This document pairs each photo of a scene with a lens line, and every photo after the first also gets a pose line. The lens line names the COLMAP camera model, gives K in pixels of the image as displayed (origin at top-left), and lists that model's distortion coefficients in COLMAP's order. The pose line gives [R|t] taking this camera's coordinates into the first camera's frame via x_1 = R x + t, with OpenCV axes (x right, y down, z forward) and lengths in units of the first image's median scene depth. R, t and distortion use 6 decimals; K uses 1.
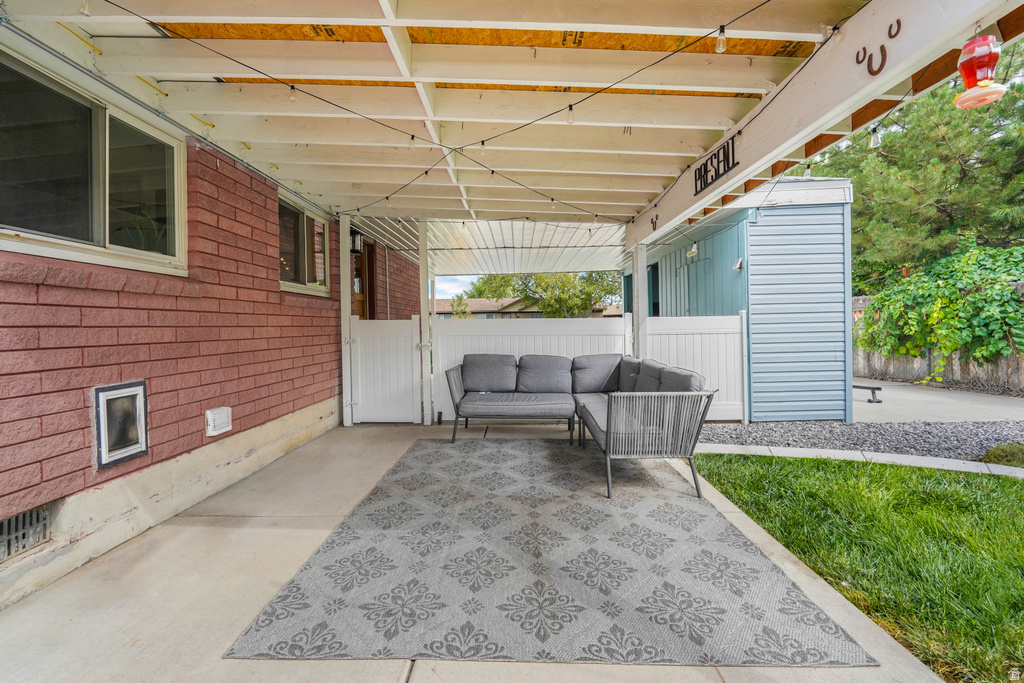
lens RADIAL K [[431.9, 0, 513.5], [0, 431.9, 329.5], [0, 0, 1]] dist [-0.000061, -0.000091]
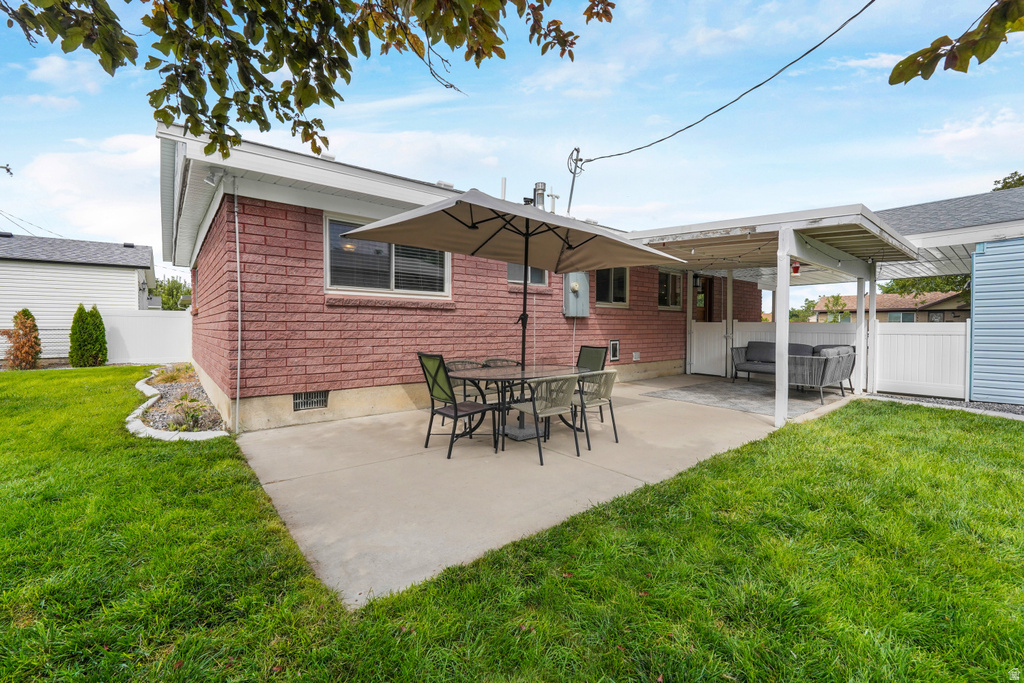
lens RADIAL K [[429.1, 0, 507.6], [0, 429.1, 335.1], [0, 0, 1]] dist [-0.011187, -0.000304]
pose [[0.644474, 0.036032, -0.763777, 0.764935], [-0.020837, 0.999346, 0.029563, -0.003293], [0.764342, -0.003138, 0.644803, -1.212246]]
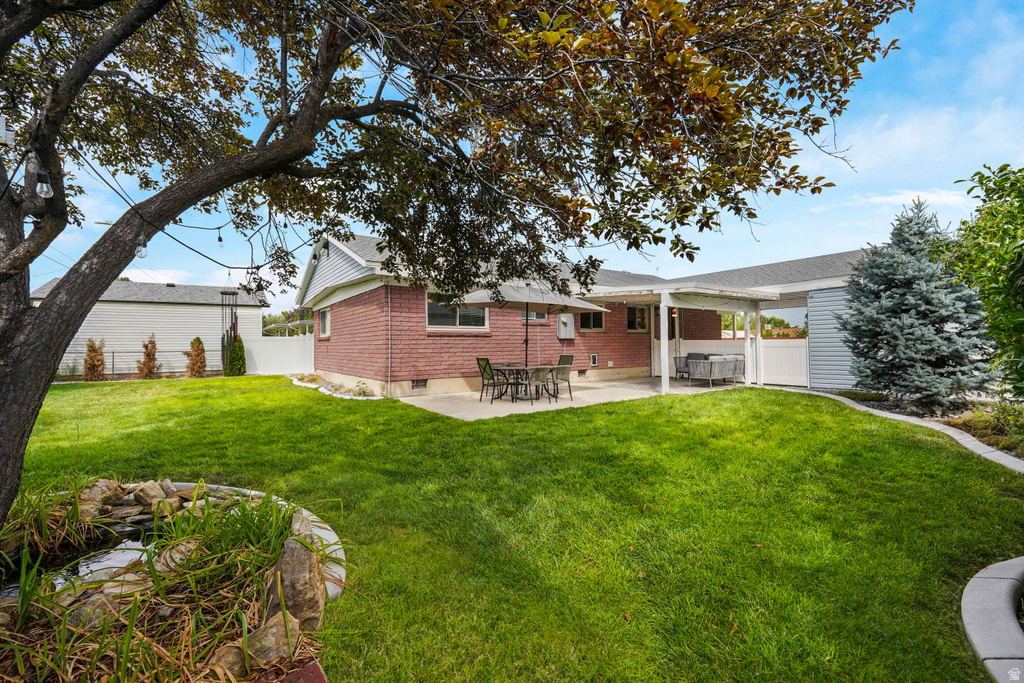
lens RADIAL K [[434.6, 0, 507.3], [0, 434.6, 343.1], [0, 0, 1]] dist [-0.017235, -0.000612]
pose [[0.592486, 0.009769, -0.805521, 1.746100], [-0.007672, 0.999950, 0.006484, -0.019347], [0.805544, 0.002338, 0.592531, -1.914246]]
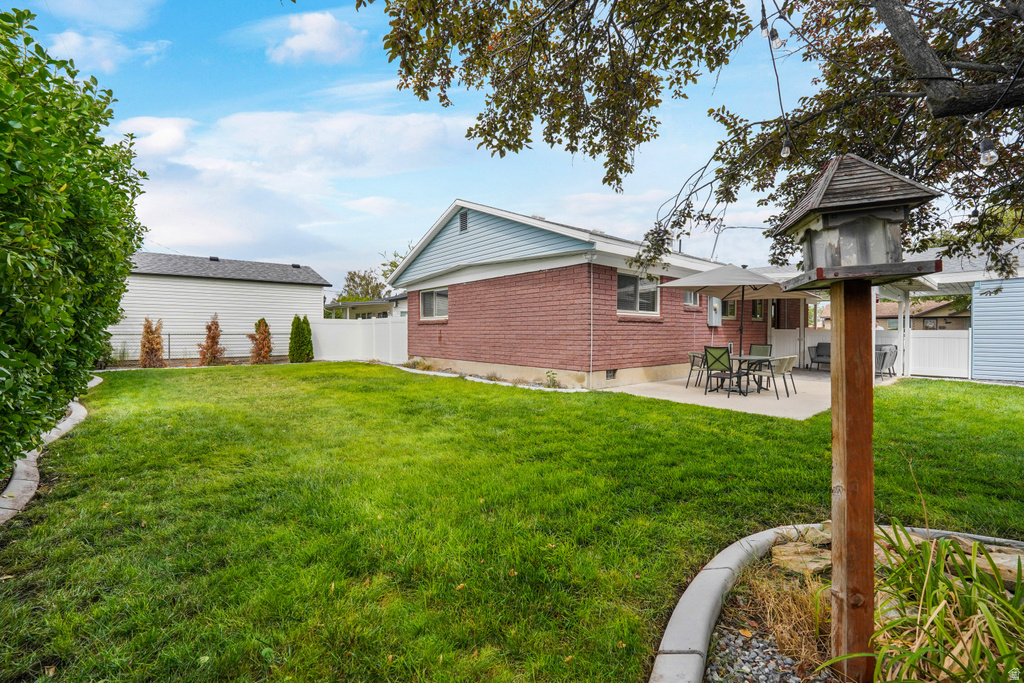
lens RADIAL K [[429.1, 0, 507.6], [0, 429.1, 335.1], [0, 0, 1]] dist [-0.011187, -0.000304]
pose [[0.656619, 0.028800, -0.753672, 0.759104], [-0.021777, 0.999578, 0.019225, 0.001156], [0.753908, 0.003789, 0.656969, -2.703648]]
